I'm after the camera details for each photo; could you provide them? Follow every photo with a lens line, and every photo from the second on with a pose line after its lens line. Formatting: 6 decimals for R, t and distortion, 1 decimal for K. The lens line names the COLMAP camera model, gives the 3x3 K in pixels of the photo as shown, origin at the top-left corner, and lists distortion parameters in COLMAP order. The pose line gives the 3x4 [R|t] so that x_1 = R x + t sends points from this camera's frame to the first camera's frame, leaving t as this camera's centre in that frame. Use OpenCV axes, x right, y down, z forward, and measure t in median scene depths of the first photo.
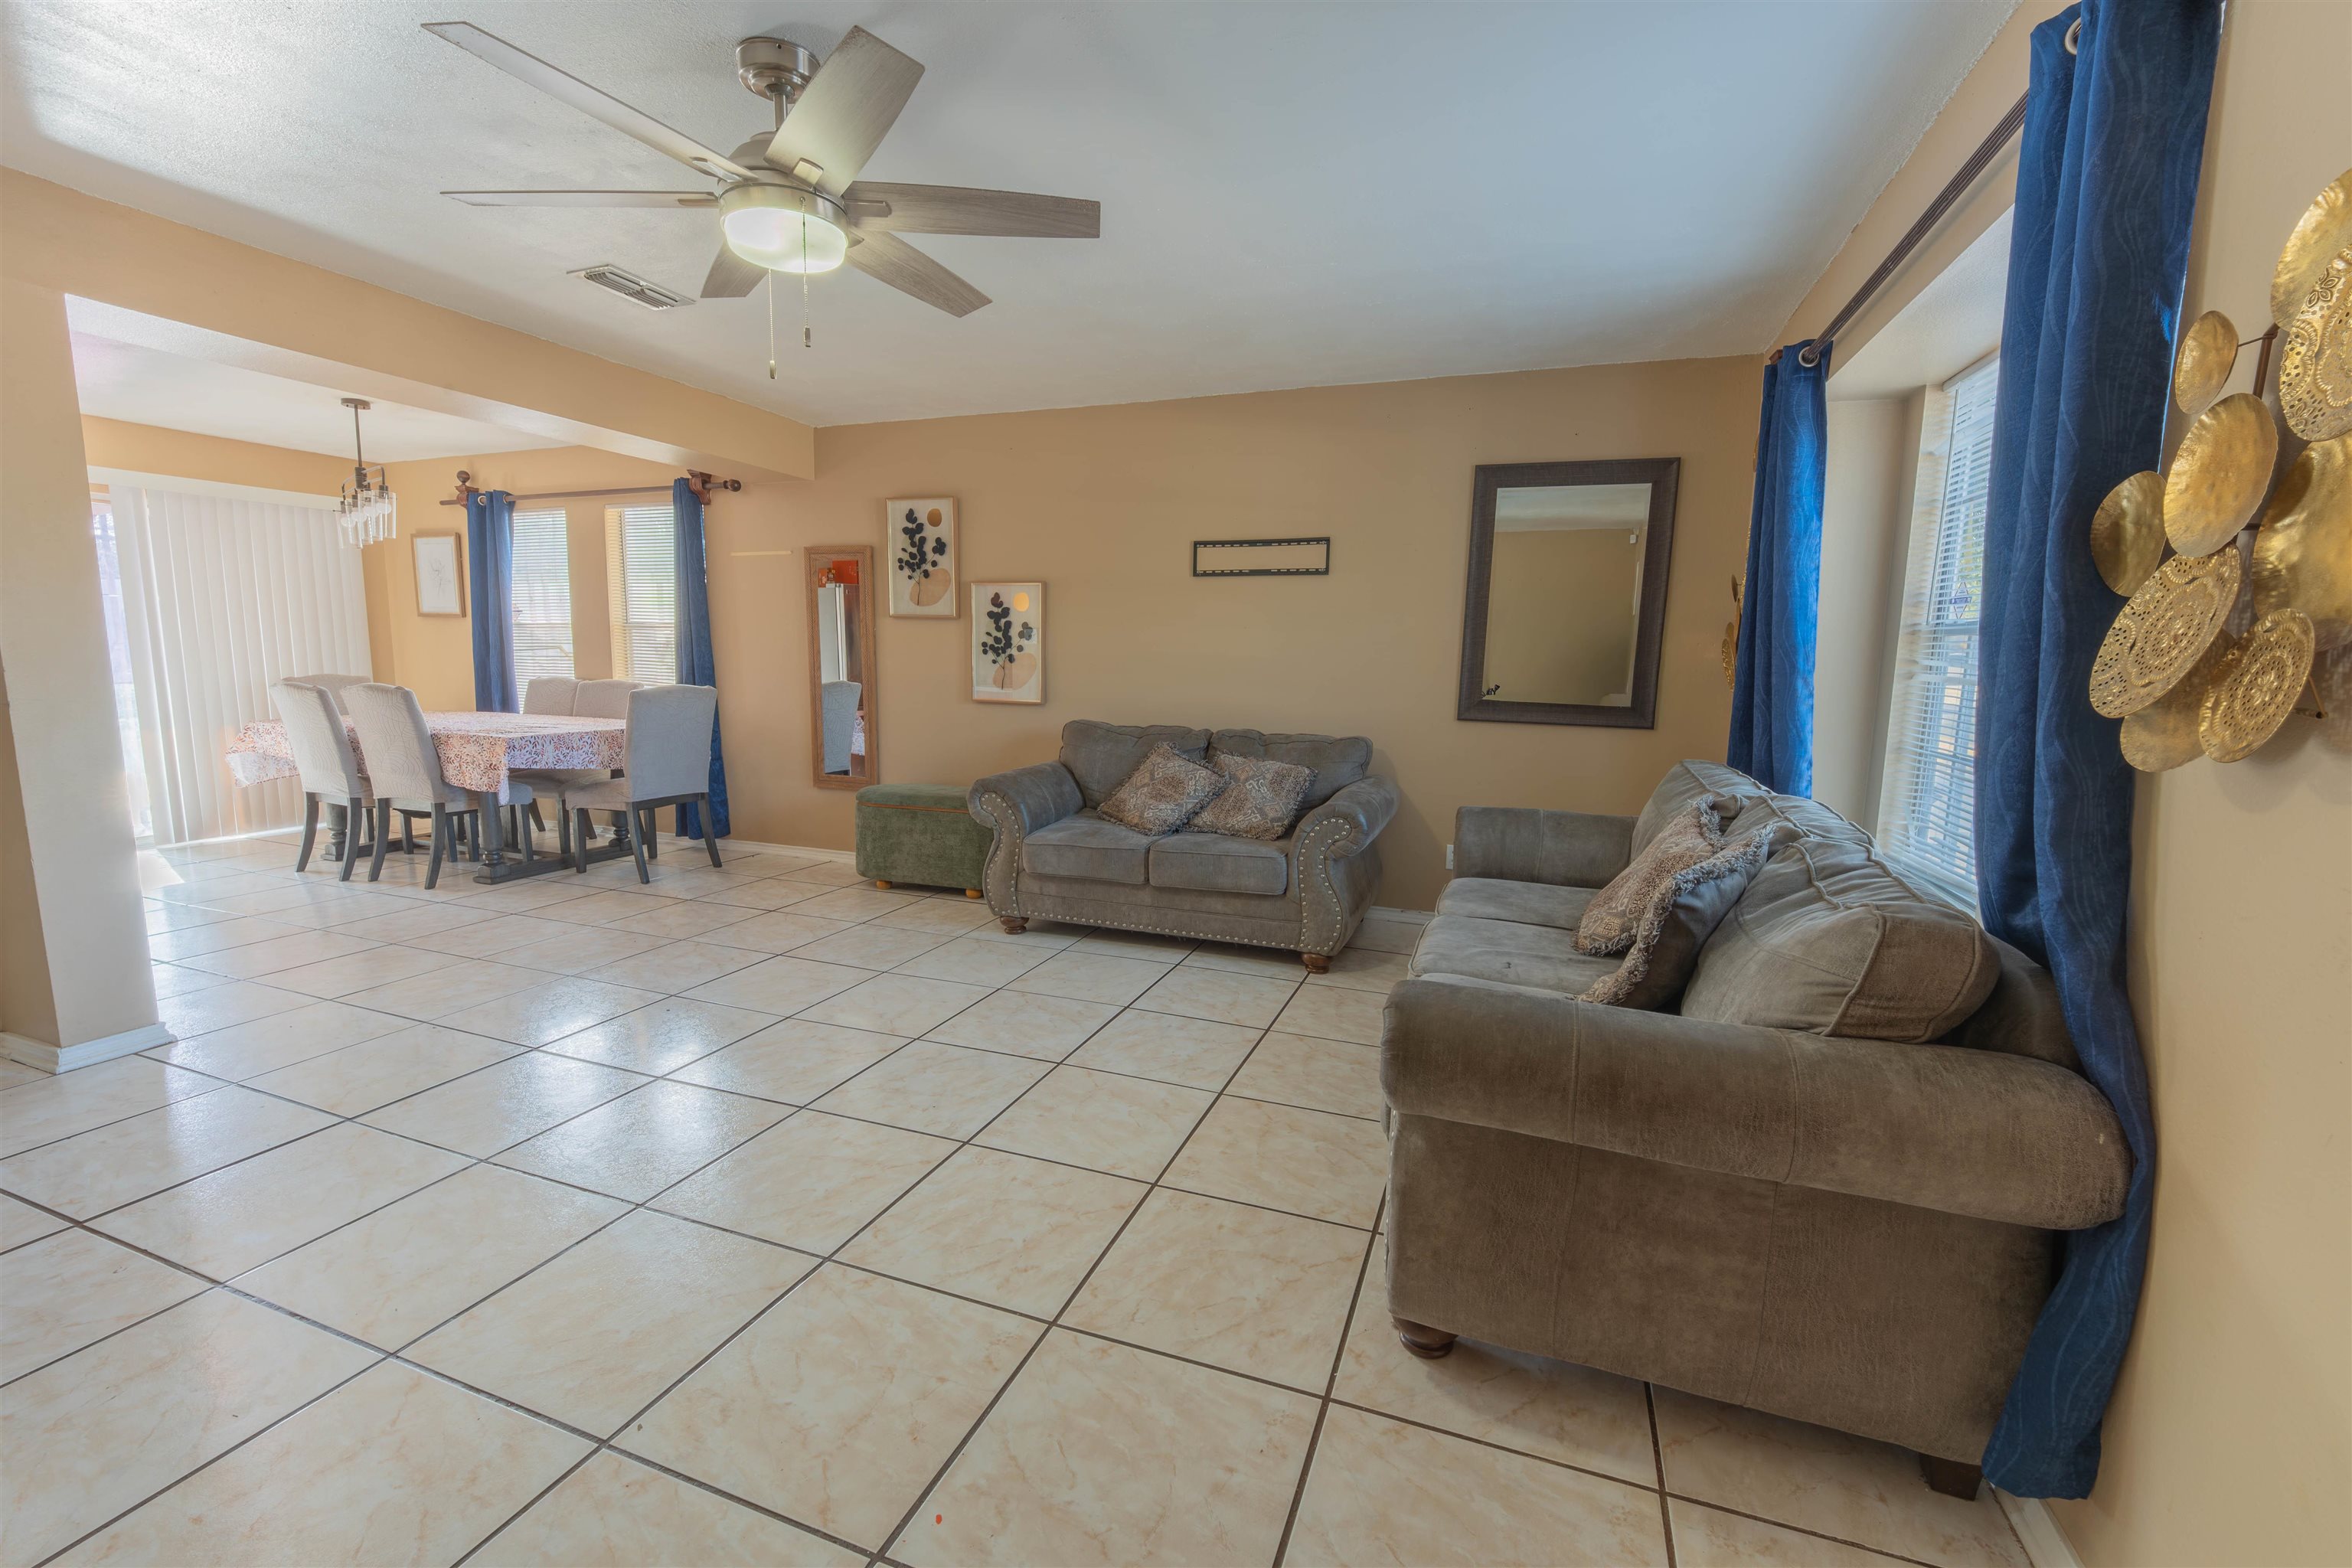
lens RADIAL K [[953.2, 0, 1181.2], [0, 953.2, 794.5], [0, 0, 1]] dist [0.006914, -0.012714]
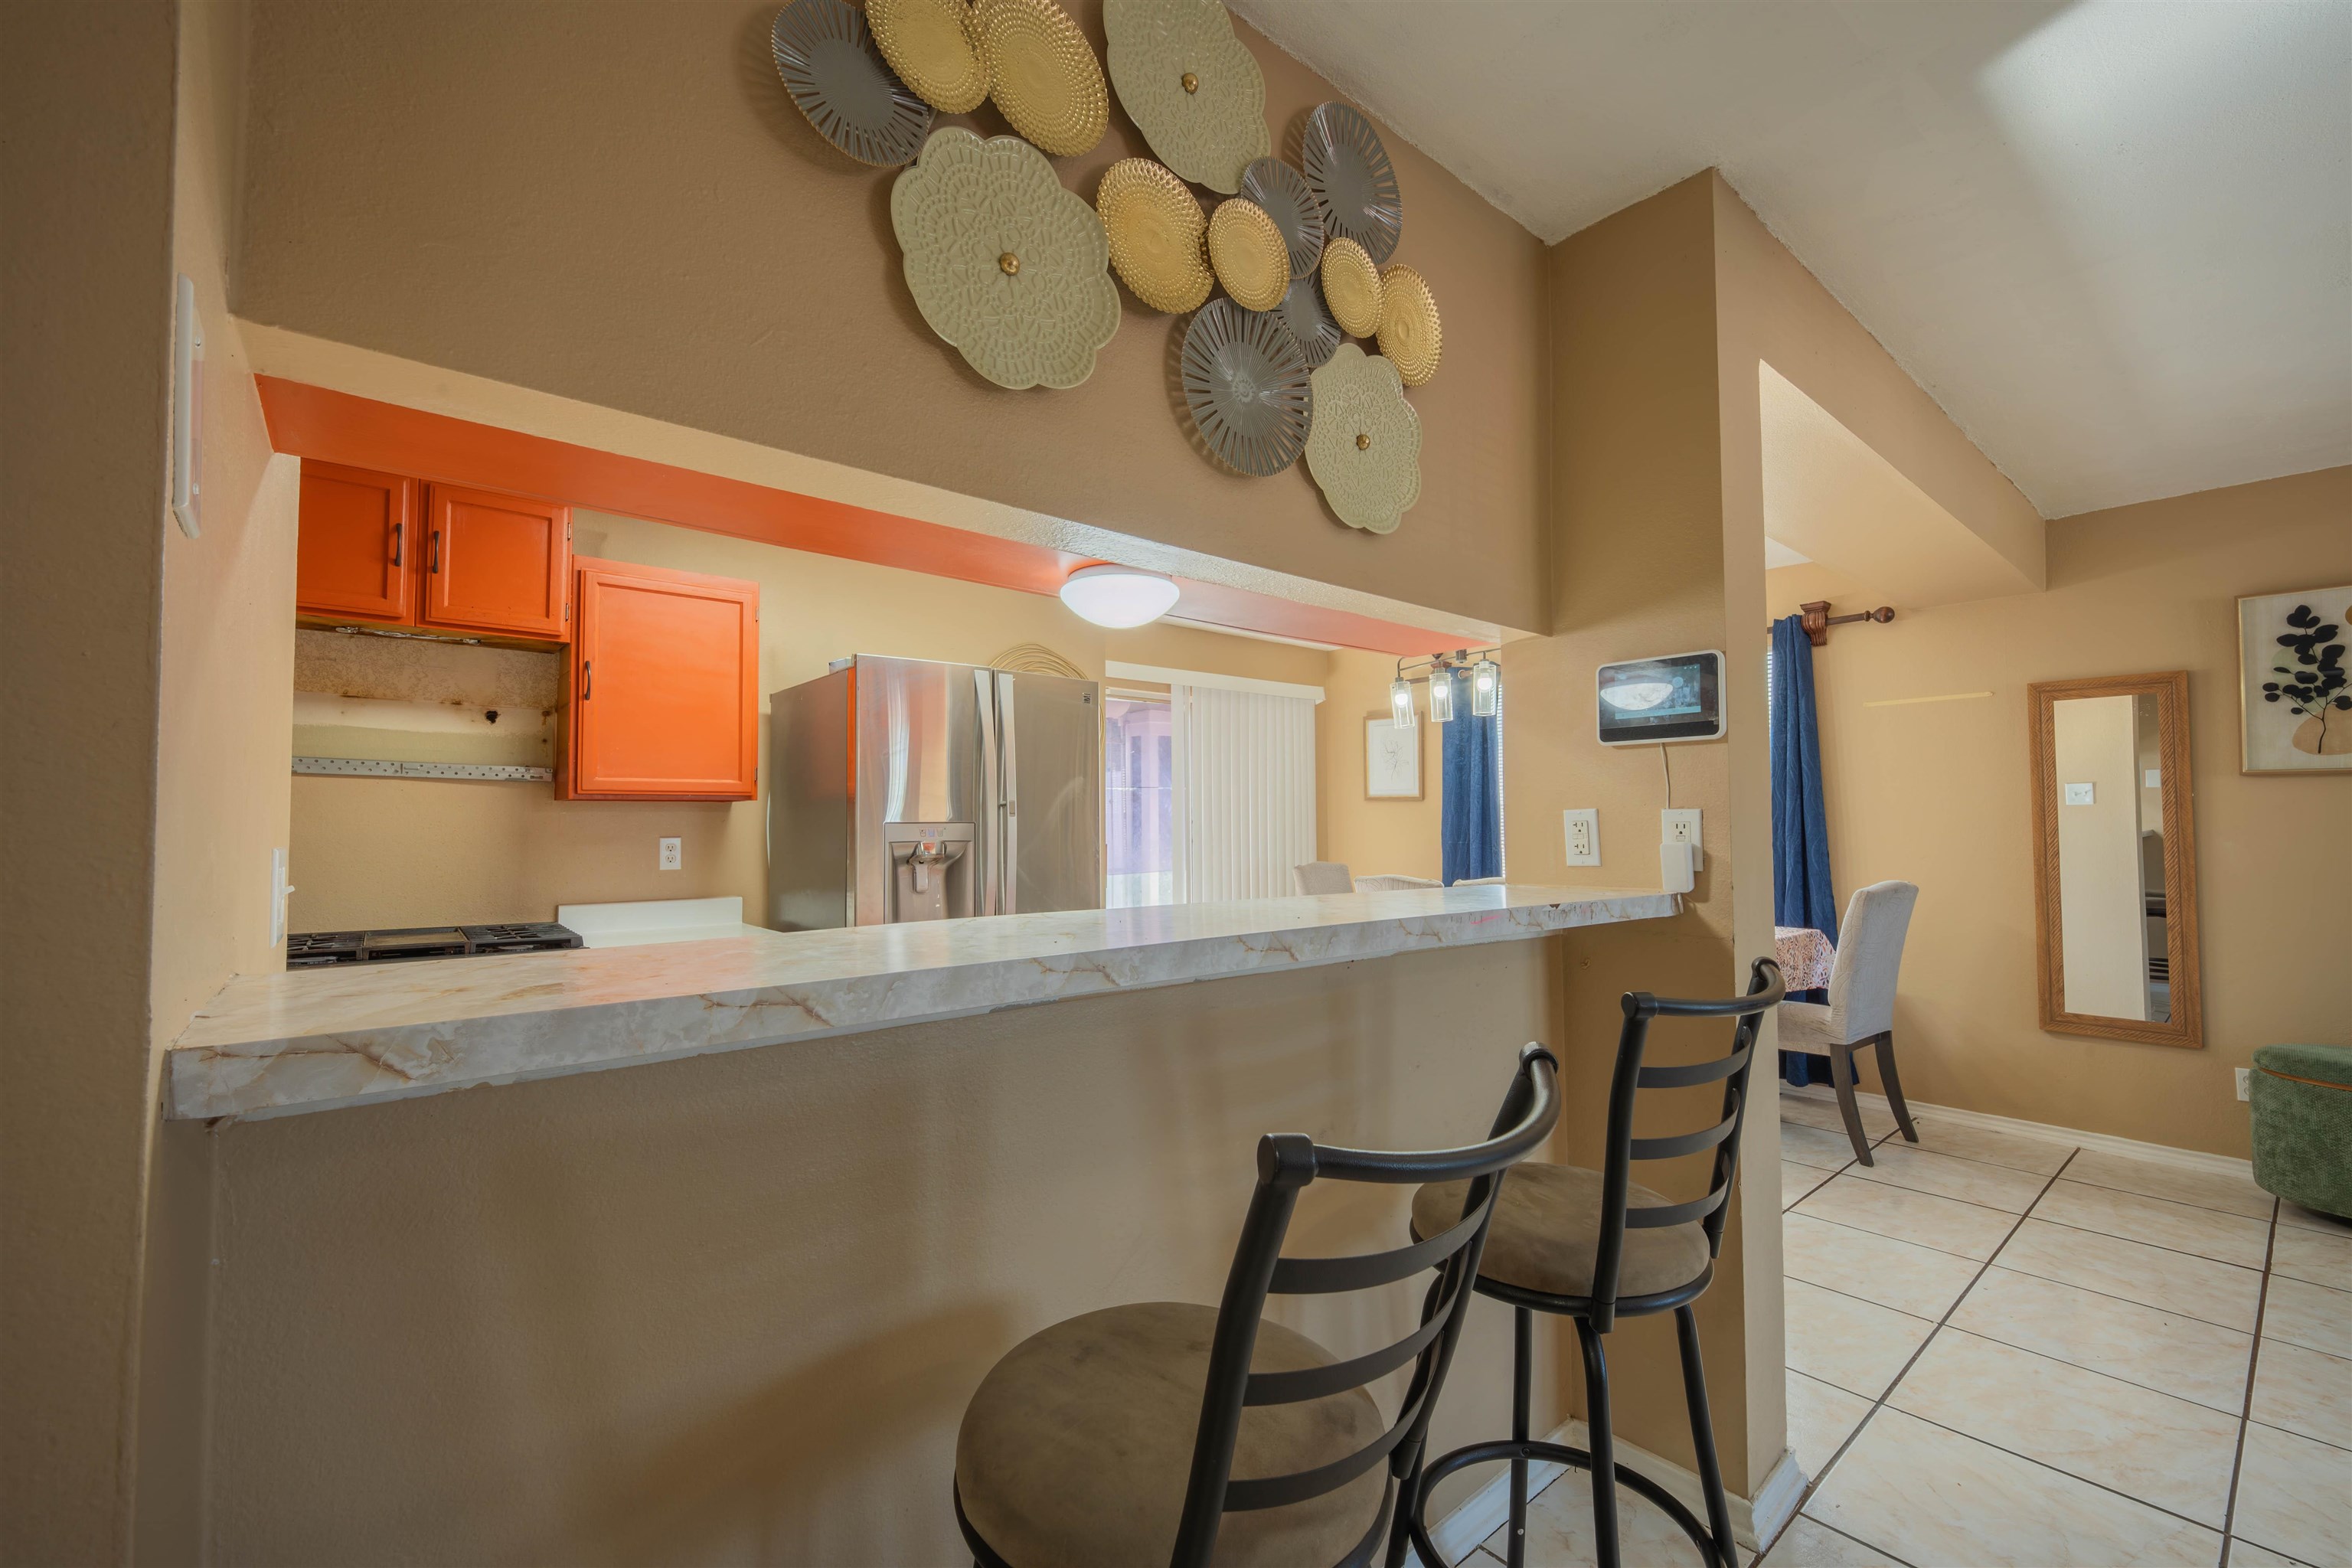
lens RADIAL K [[963.1, 0, 1173.6], [0, 963.1, 789.5], [0, 0, 1]] dist [0.000194, -0.000692]
pose [[0.865120, -0.040151, -0.499956, -0.641051], [-0.050939, 0.984603, -0.167217, -0.033875], [0.498972, 0.170130, 0.849754, 0.102788]]
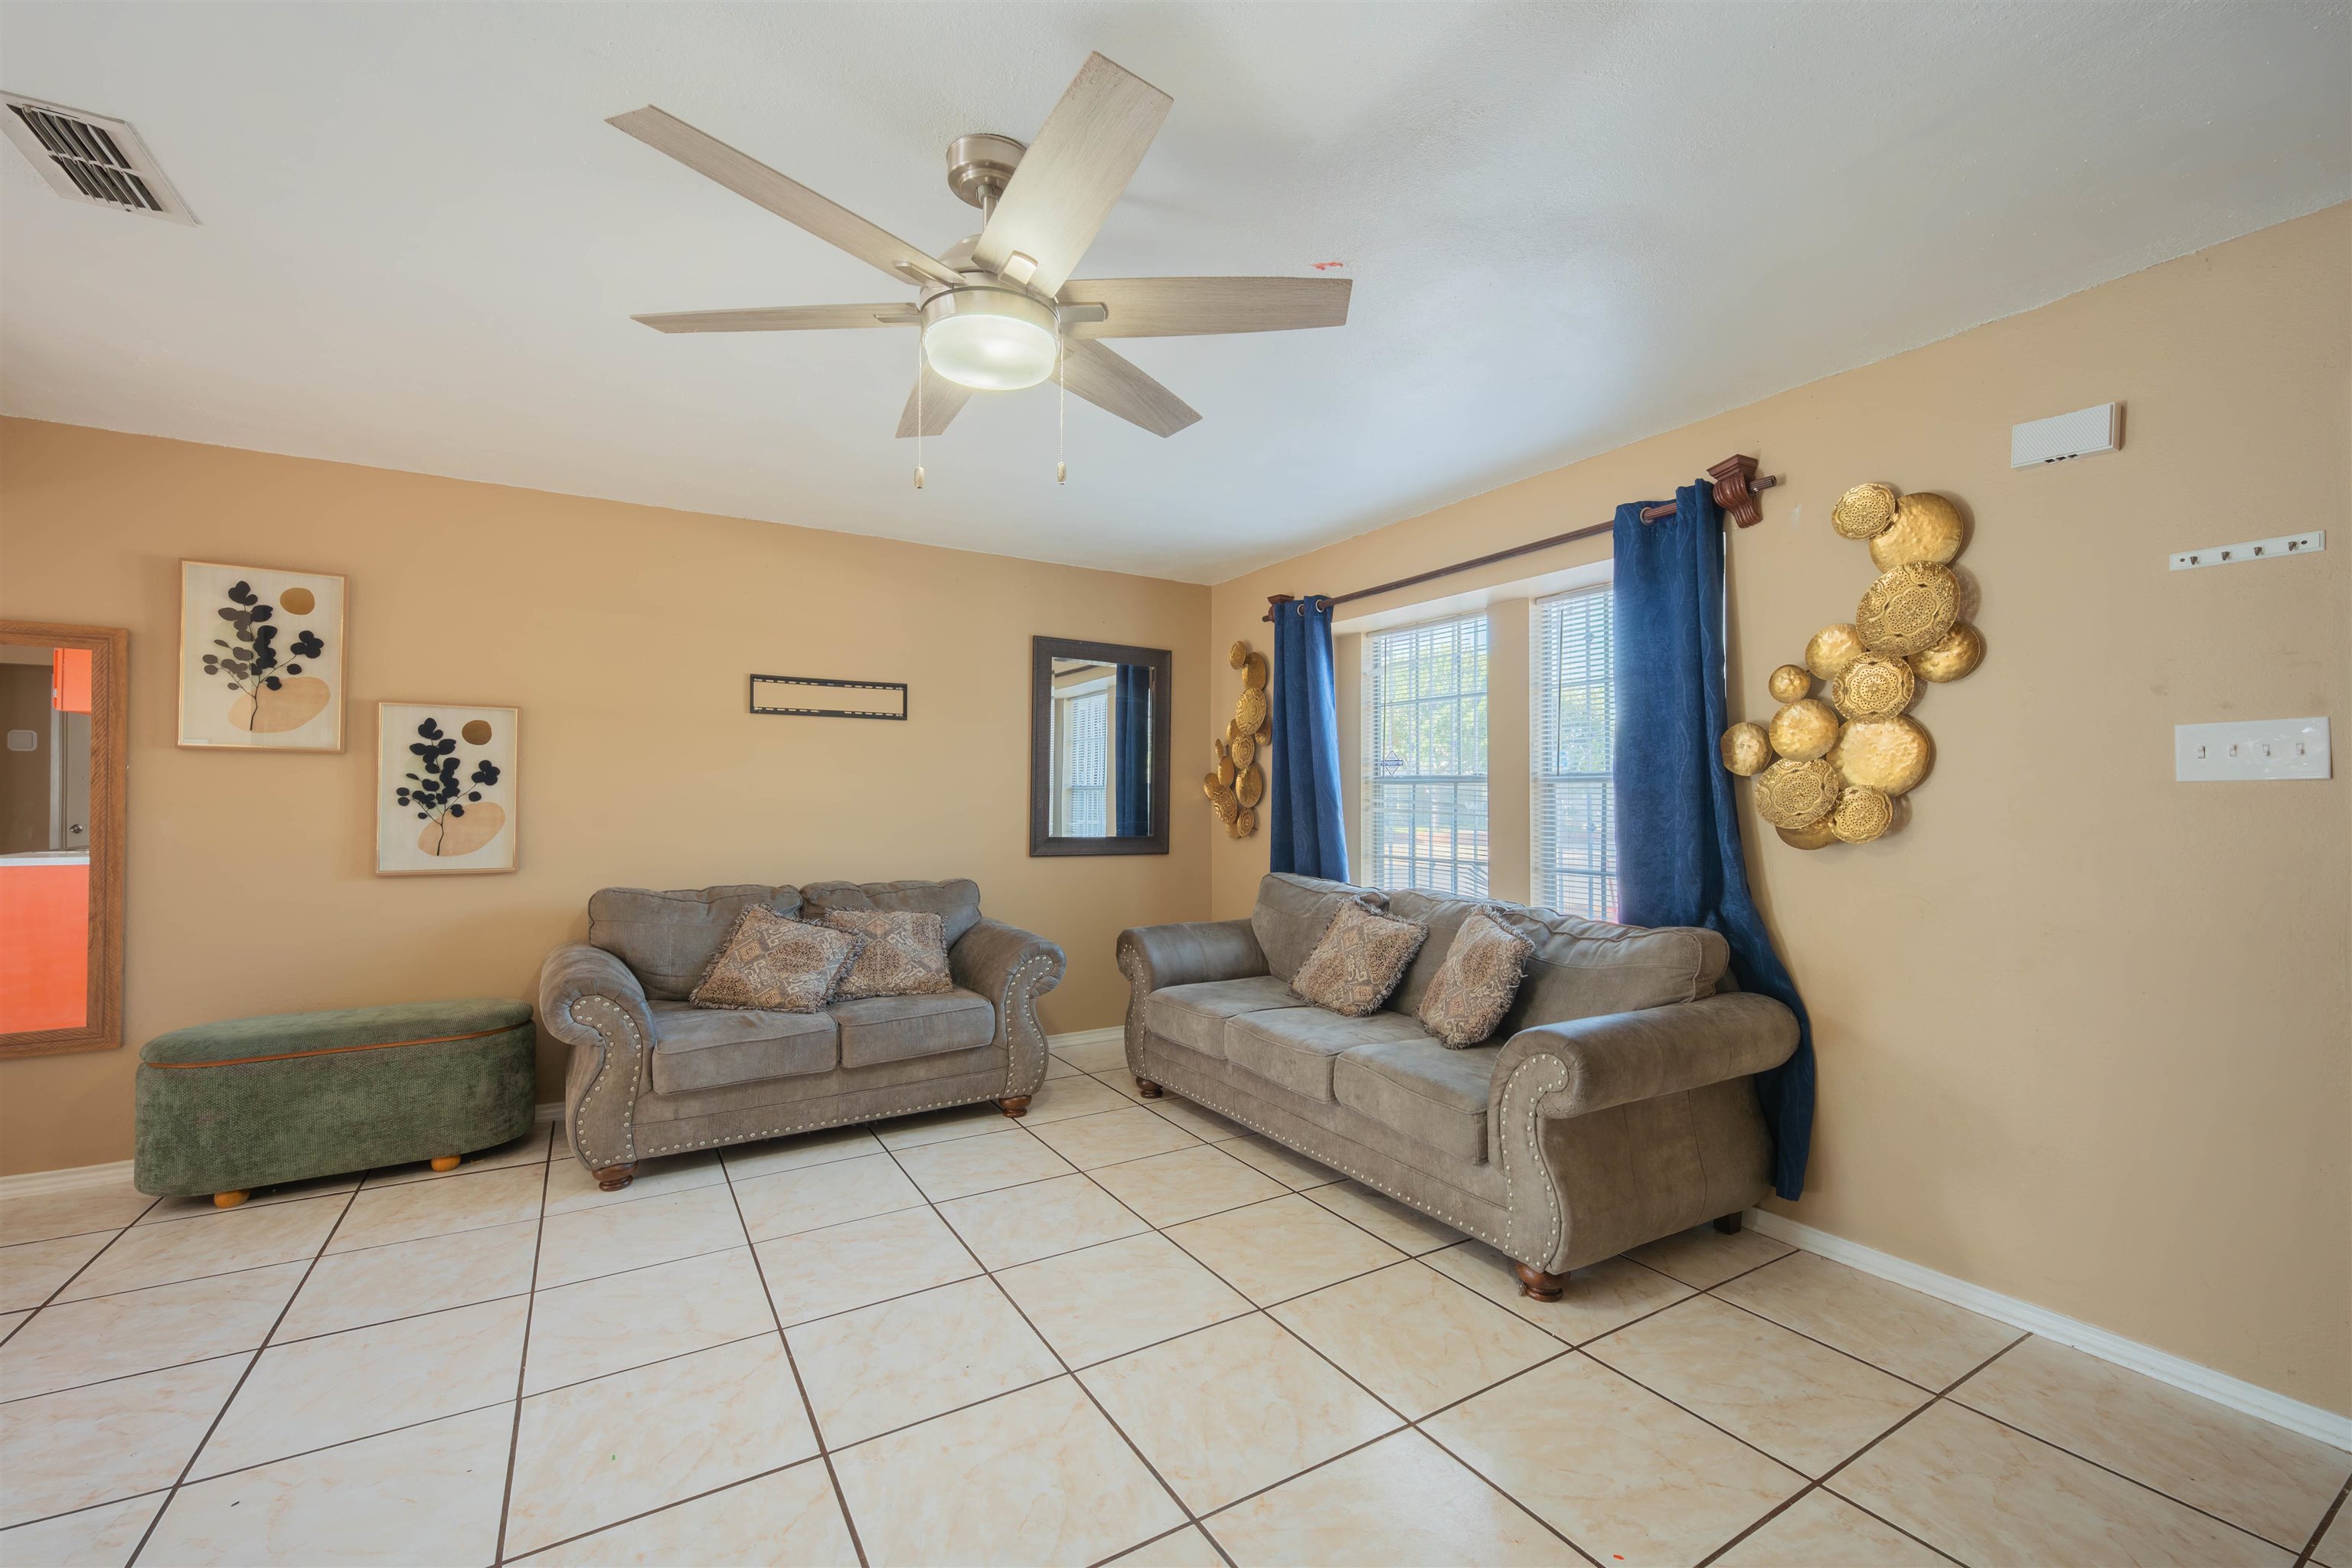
lens RADIAL K [[963.1, 0, 1173.6], [0, 963.1, 789.5], [0, 0, 1]] dist [0.000194, -0.000692]
pose [[0.628837, -0.007880, 0.777497, -0.406924], [0.119261, 0.989094, -0.086433, -0.033992], [-0.768336, 0.147077, 0.622919, 0.149090]]
